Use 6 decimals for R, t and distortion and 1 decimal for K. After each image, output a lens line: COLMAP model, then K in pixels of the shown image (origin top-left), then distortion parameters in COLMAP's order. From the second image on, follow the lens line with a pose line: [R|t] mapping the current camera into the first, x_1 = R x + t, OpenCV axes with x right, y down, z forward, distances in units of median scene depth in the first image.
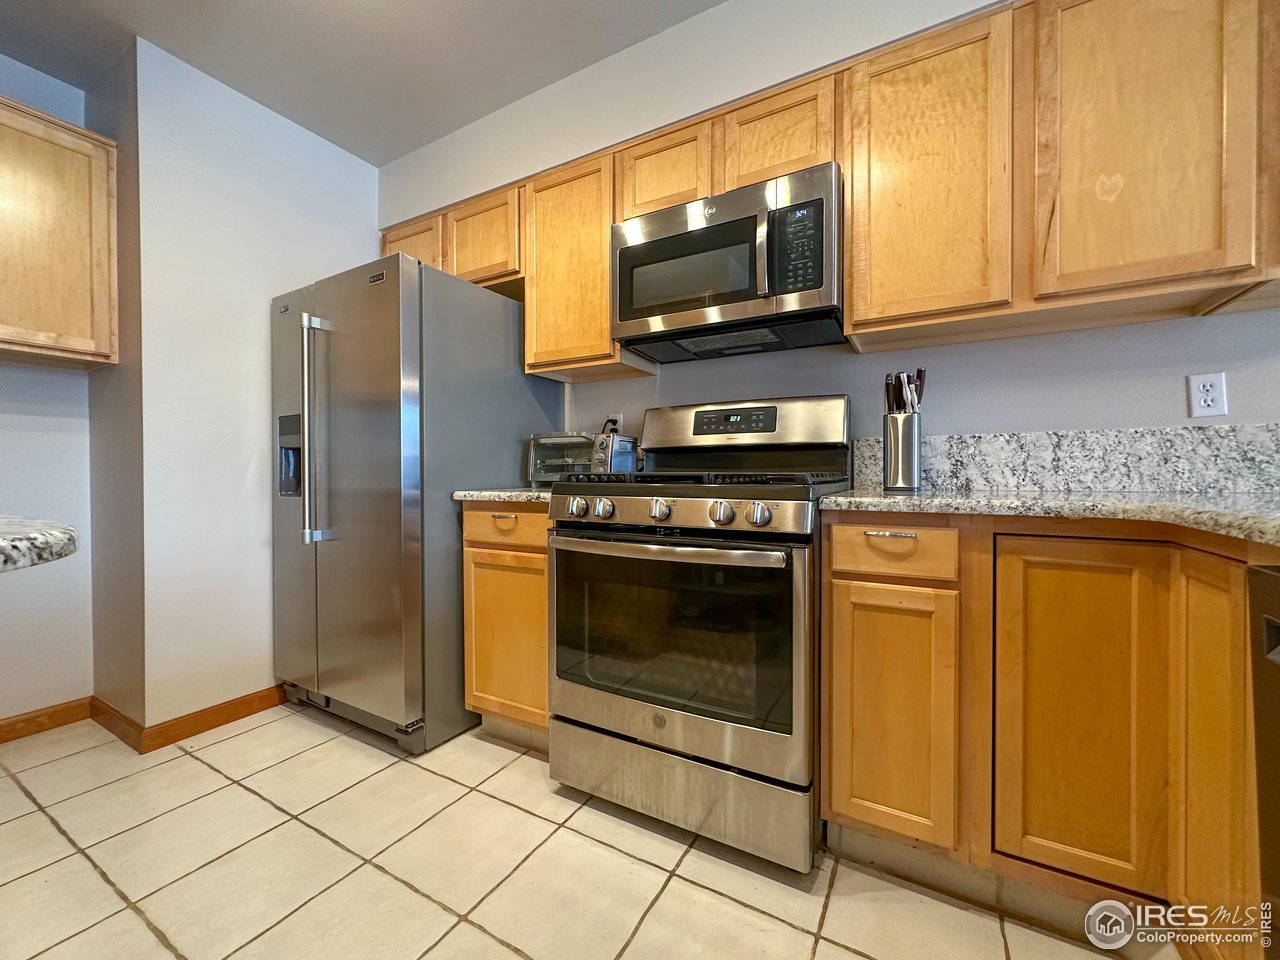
lens RADIAL K [[515.8, 0, 635.3], [0, 515.8, 477.5], [0, 0, 1]] dist [-0.000041, -0.000189]
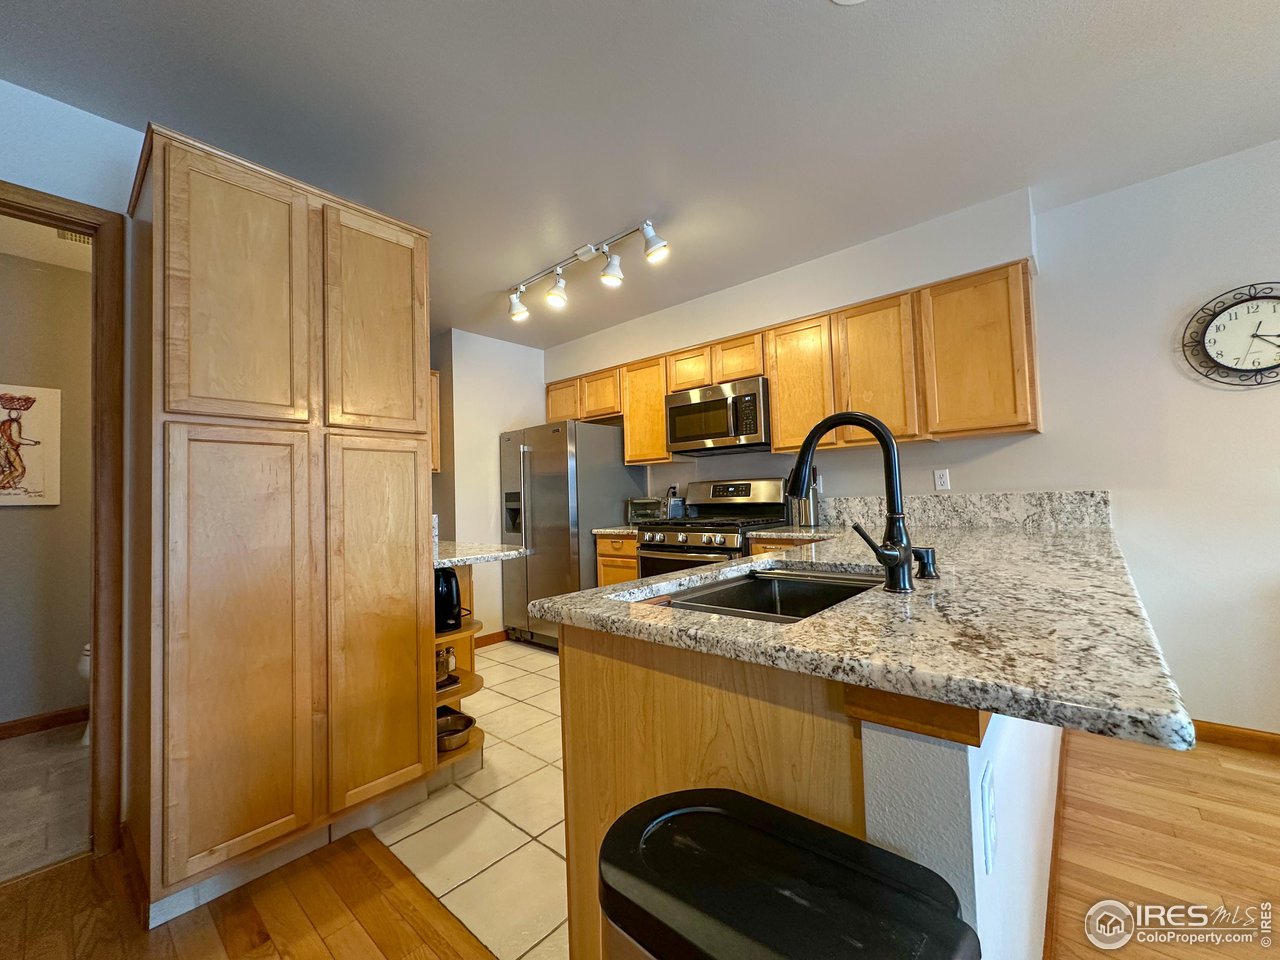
lens RADIAL K [[515.8, 0, 636.8], [0, 515.8, 477.4], [0, 0, 1]] dist [-0.000041, -0.000189]
pose [[0.979608, -0.036105, -0.197647, 0.229480], [0.027500, 0.998558, -0.046110, -0.079430], [0.199027, 0.039735, 0.979188, -0.961620]]
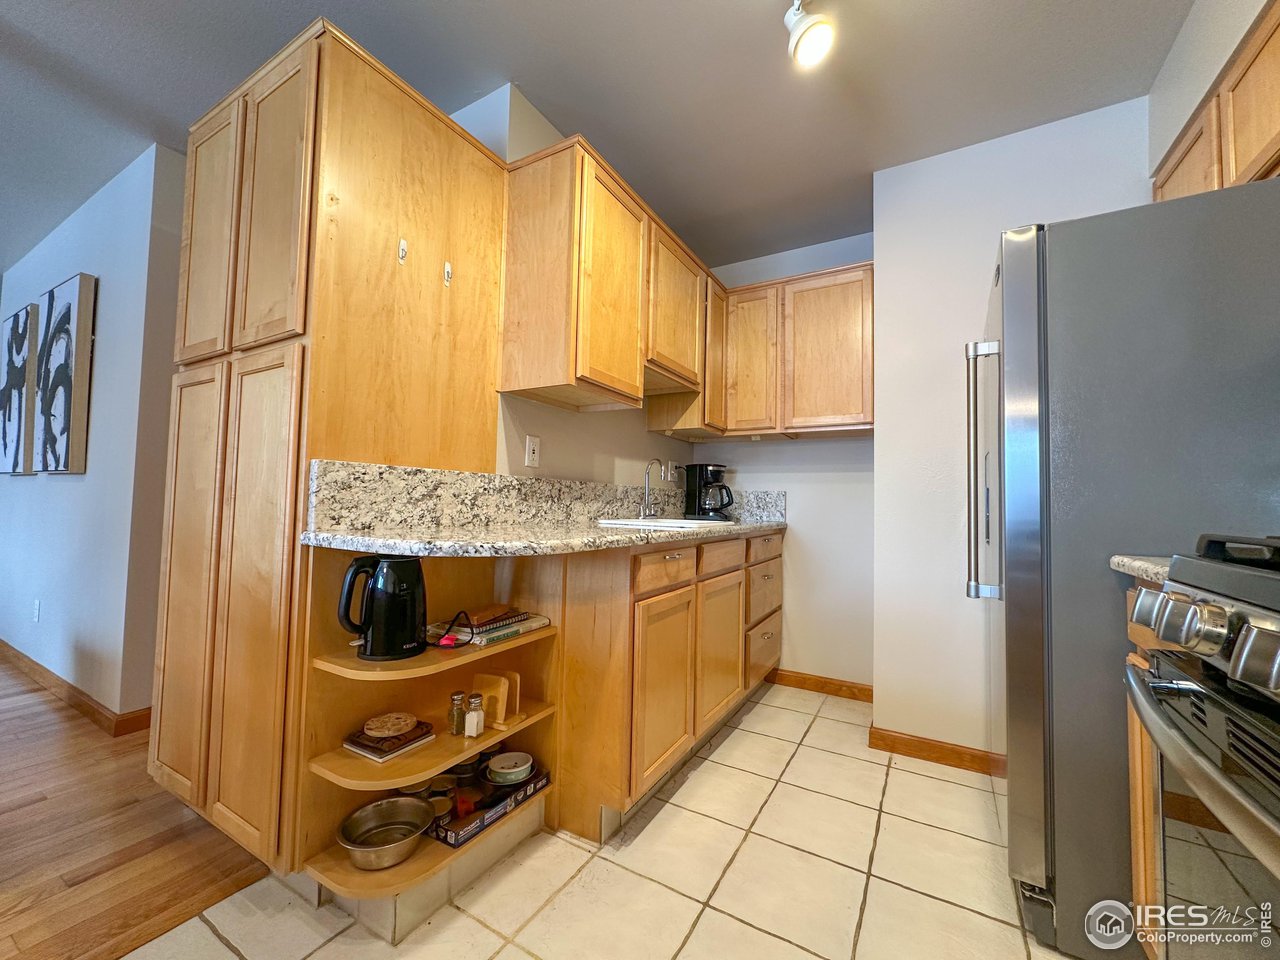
lens RADIAL K [[515.8, 0, 642.5], [0, 515.8, 477.5], [0, 0, 1]] dist [-0.000041, -0.000189]
pose [[-0.003661, -0.044340, -0.999010, 0.265227], [-0.034098, 0.998441, -0.044189, -0.019916], [0.999412, 0.033903, -0.005168, 0.438365]]
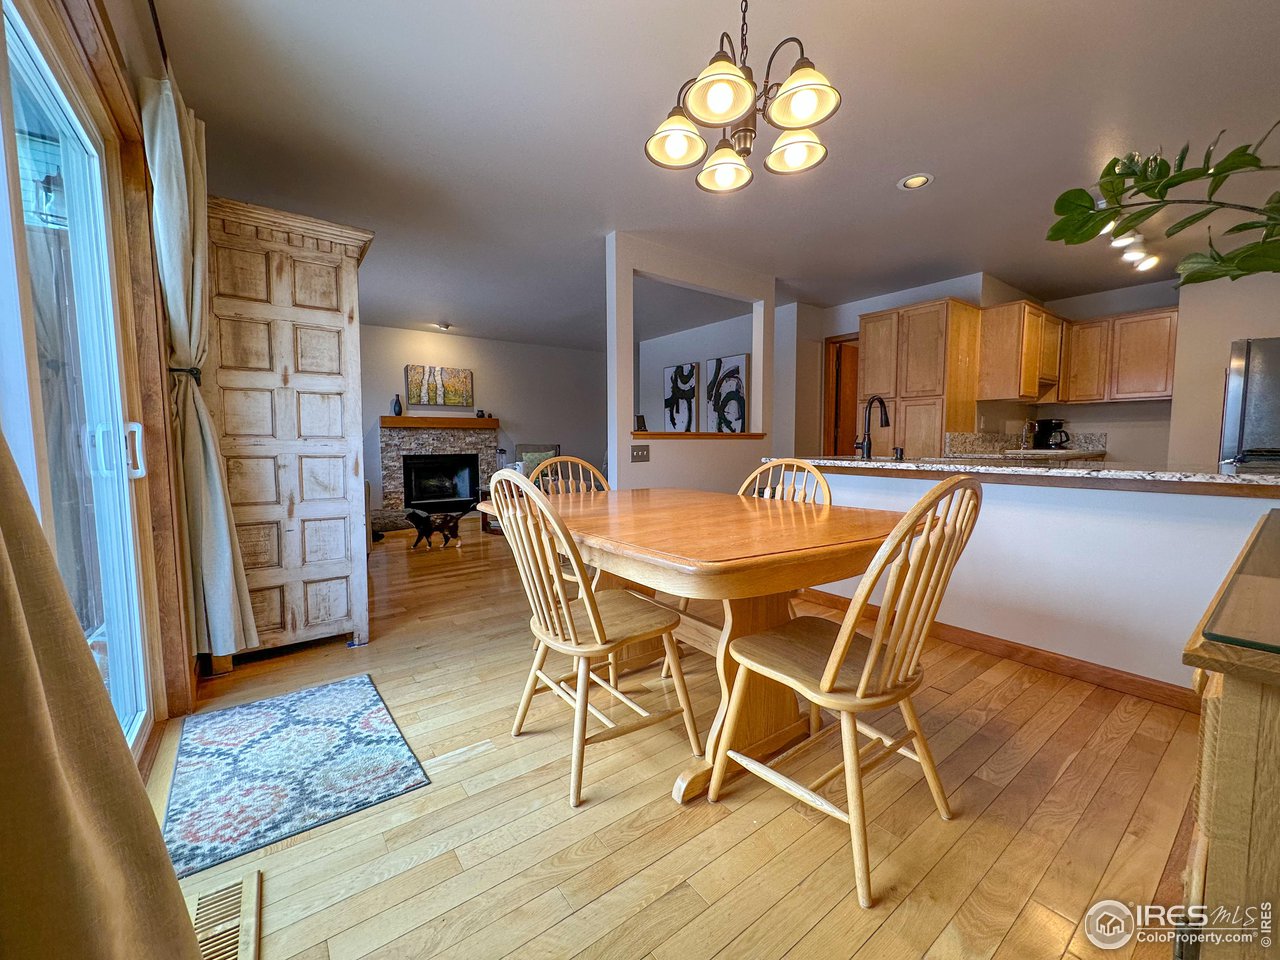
lens RADIAL K [[515.8, 0, 639.5], [0, 515.8, 482.2], [0, 0, 1]] dist [-0.000041, -0.000189]
pose [[-0.411379, 0.082237, -0.907747, 2.059152], [-0.004028, 0.995748, 0.092035, -0.041032], [0.911455, 0.041518, -0.409298, -0.203034]]
